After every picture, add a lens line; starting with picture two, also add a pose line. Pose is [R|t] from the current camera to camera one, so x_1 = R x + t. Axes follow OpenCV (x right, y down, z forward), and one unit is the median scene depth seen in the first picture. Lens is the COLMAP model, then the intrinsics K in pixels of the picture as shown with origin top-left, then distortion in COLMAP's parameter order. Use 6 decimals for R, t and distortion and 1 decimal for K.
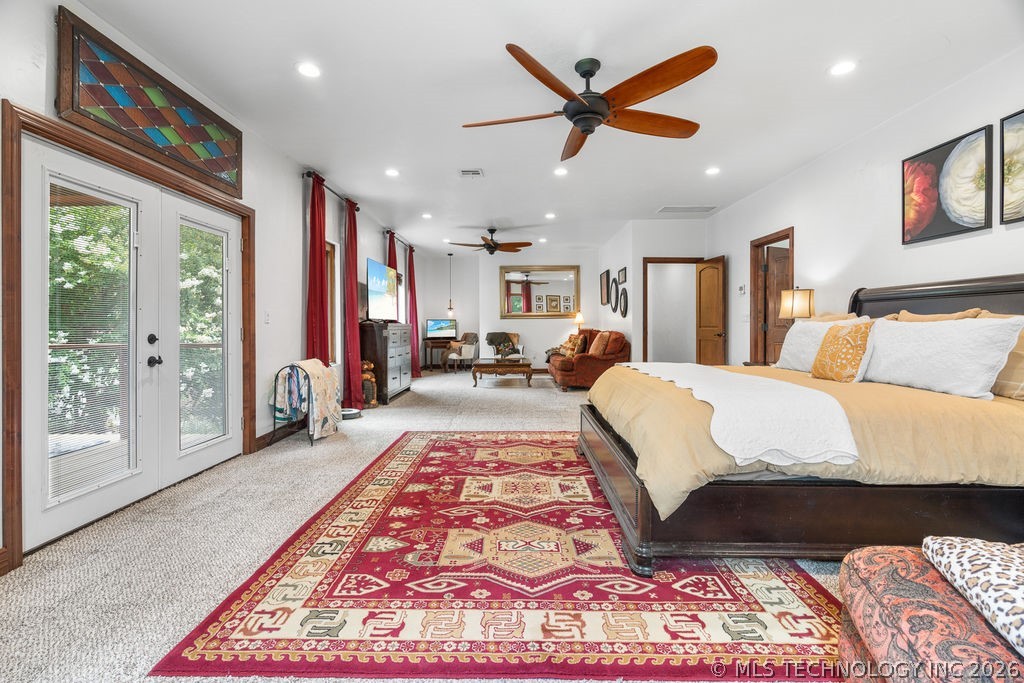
lens RADIAL K [[470.5, 0, 515.3], [0, 470.5, 334.8], [0, 0, 1]] dist [-0.011571, 0.003303]
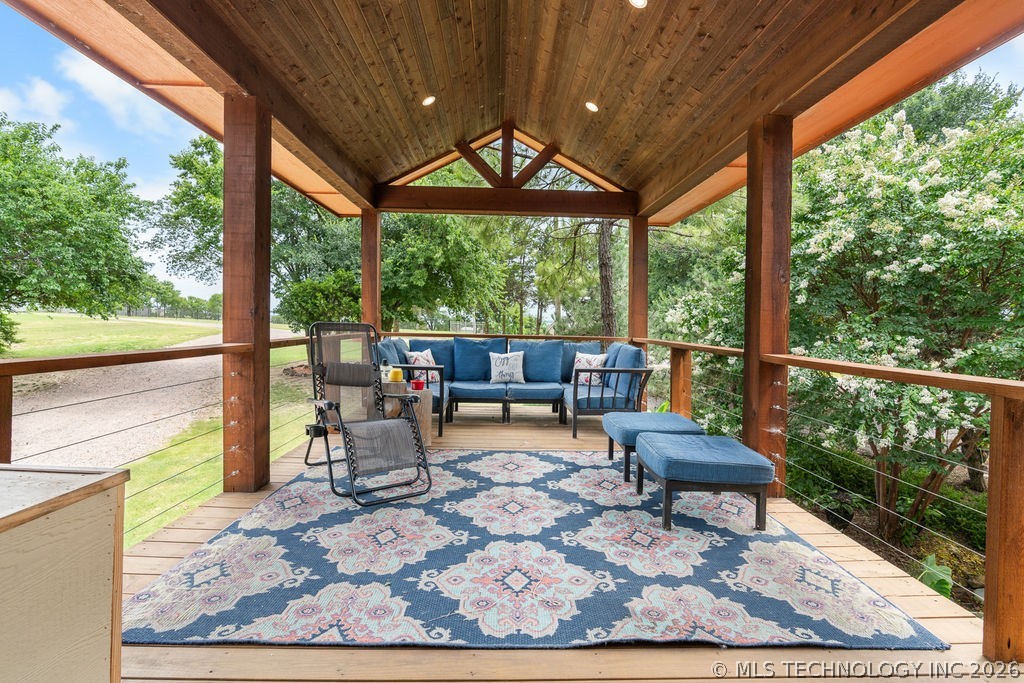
lens RADIAL K [[470.5, 0, 516.1], [0, 470.5, 336.1], [0, 0, 1]] dist [-0.011571, 0.003303]
pose [[0.039695, 0.023103, -0.998945, -0.238062], [-0.032575, 0.999231, 0.021816, -0.003220], [0.998681, 0.031674, 0.040417, 0.298047]]
